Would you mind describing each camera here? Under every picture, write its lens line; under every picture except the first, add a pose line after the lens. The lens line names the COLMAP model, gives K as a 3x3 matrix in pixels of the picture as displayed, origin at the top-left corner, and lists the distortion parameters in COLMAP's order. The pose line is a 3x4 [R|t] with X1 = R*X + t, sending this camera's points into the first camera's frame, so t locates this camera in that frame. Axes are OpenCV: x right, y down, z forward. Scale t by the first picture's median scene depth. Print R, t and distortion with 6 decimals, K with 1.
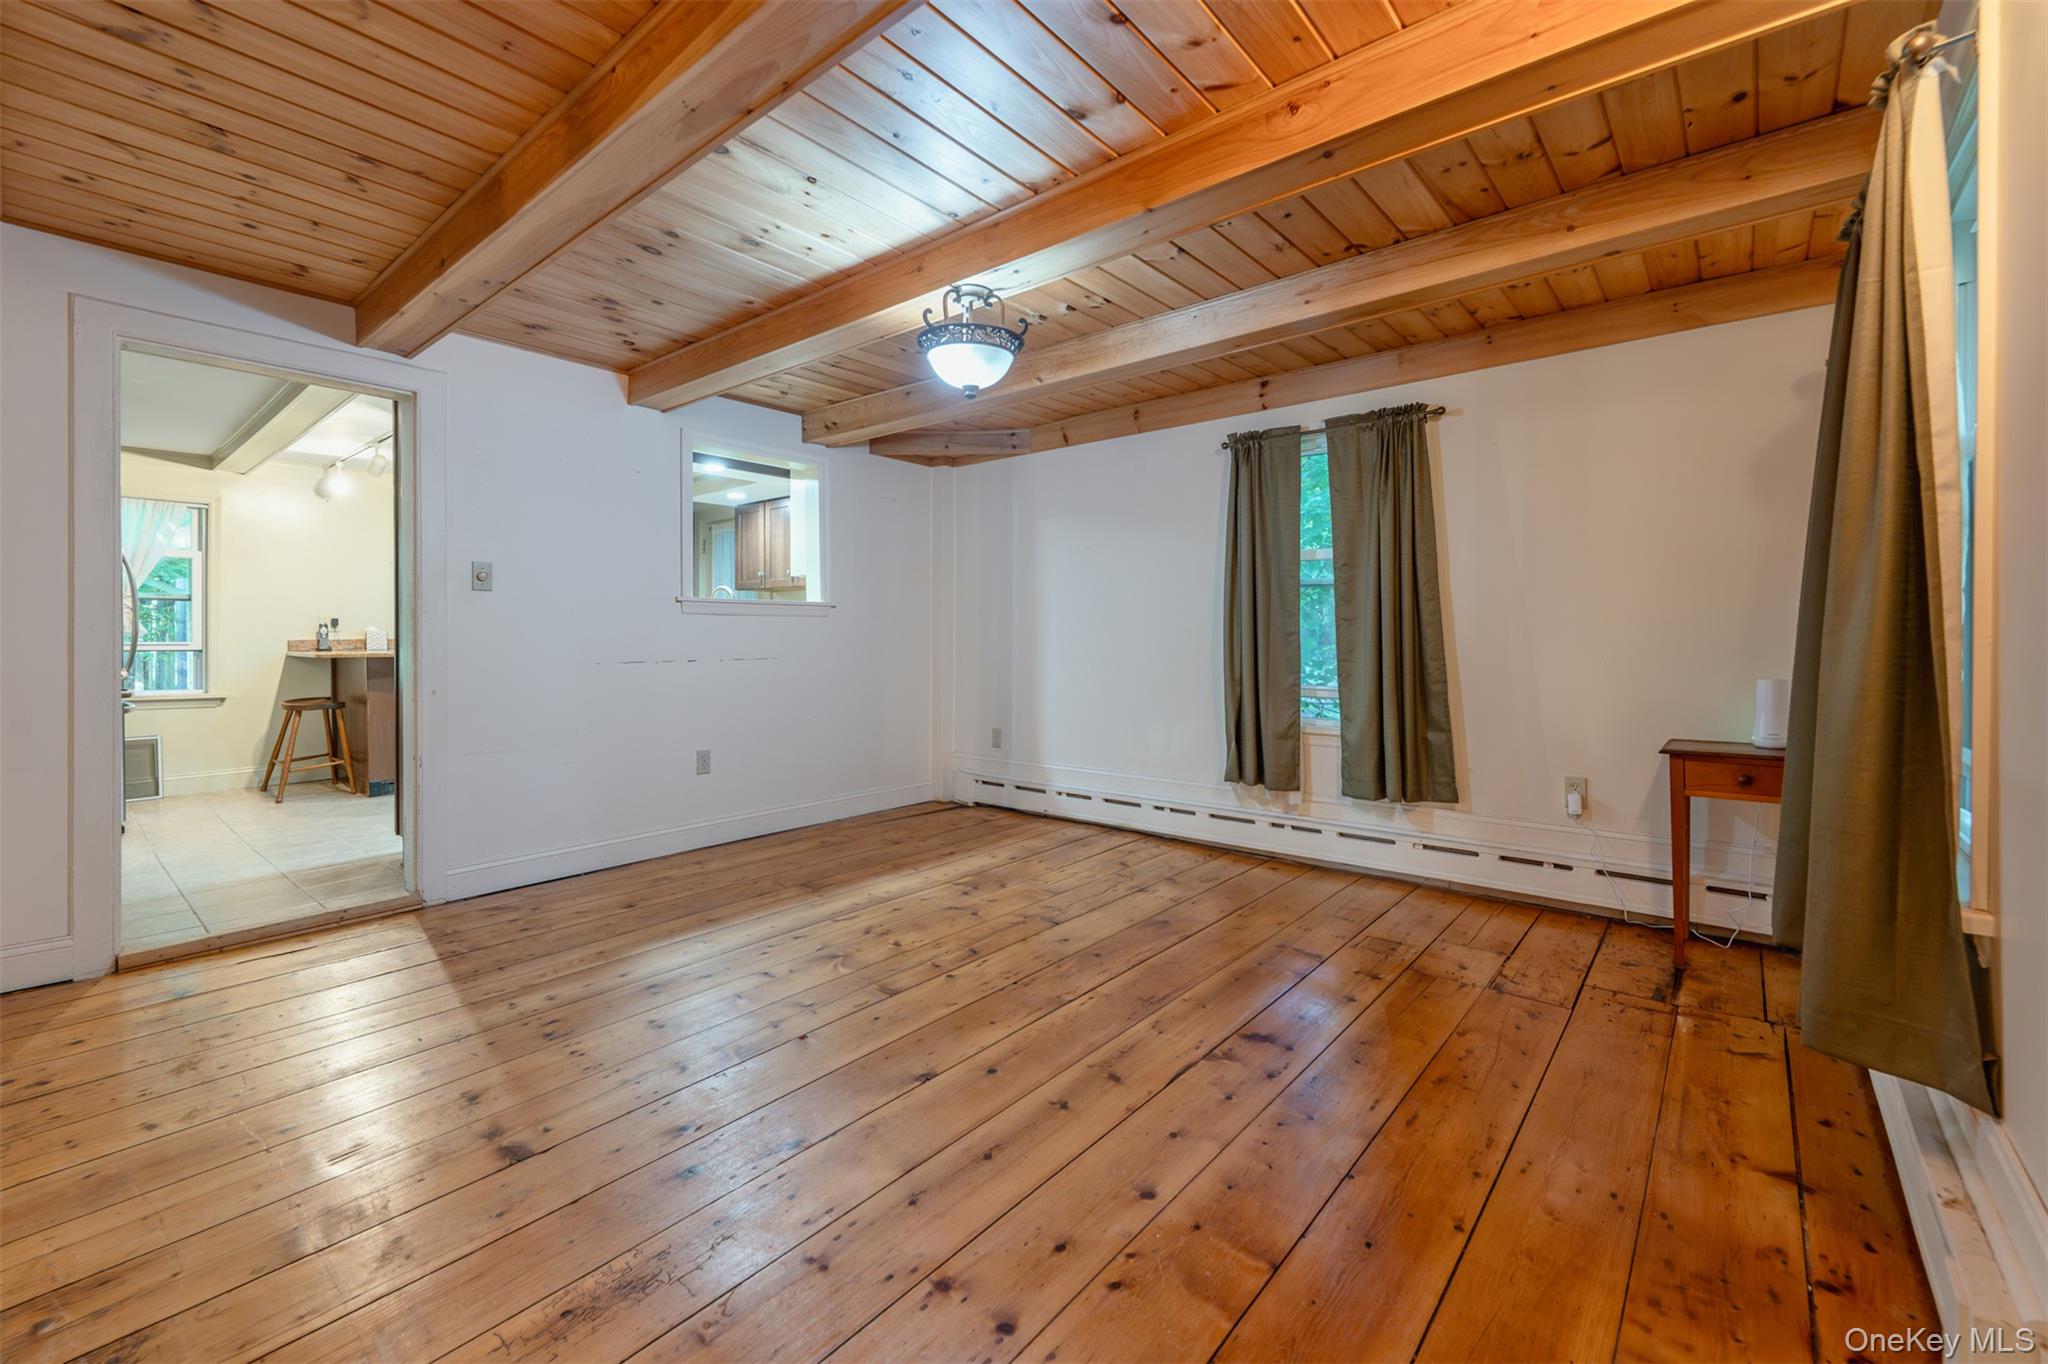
lens RADIAL K [[859.4, 0, 999.2], [0, 859.4, 642.1], [0, 0, 1]] dist [0.001858, -0.000718]
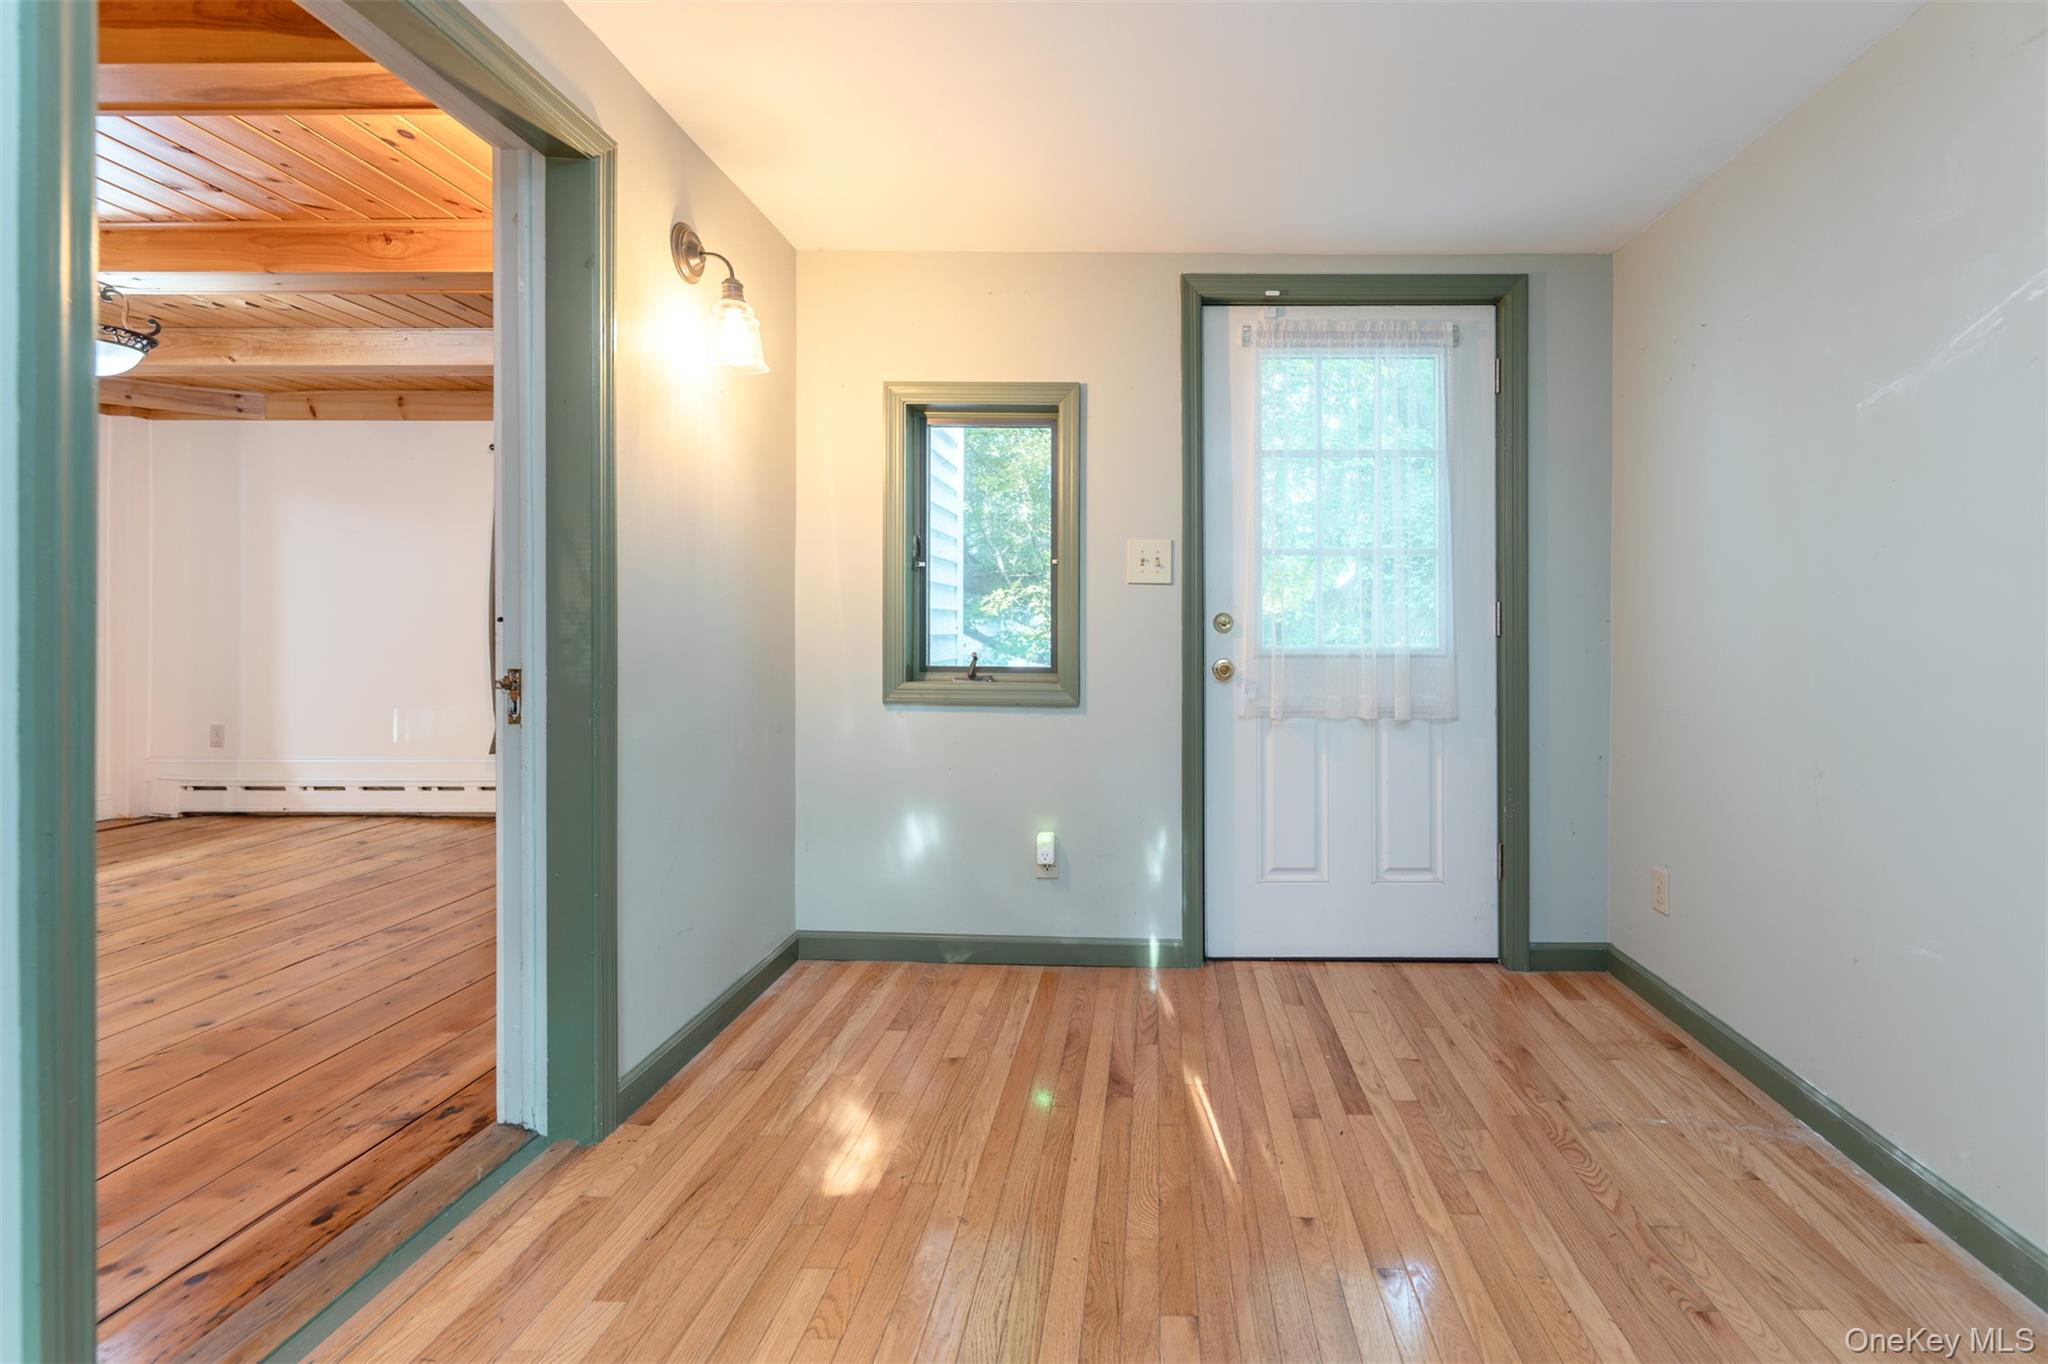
lens RADIAL K [[907.7, 0, 1150.6], [0, 907.7, 633.4], [0, 0, 1]] dist [0.002583, -0.000616]
pose [[0.756644, -0.000263, 0.653828, 0.180520], [0.000162, 1.000000, 0.000216, 0.010556], [-0.653828, -0.000058, 0.756644, -0.532312]]
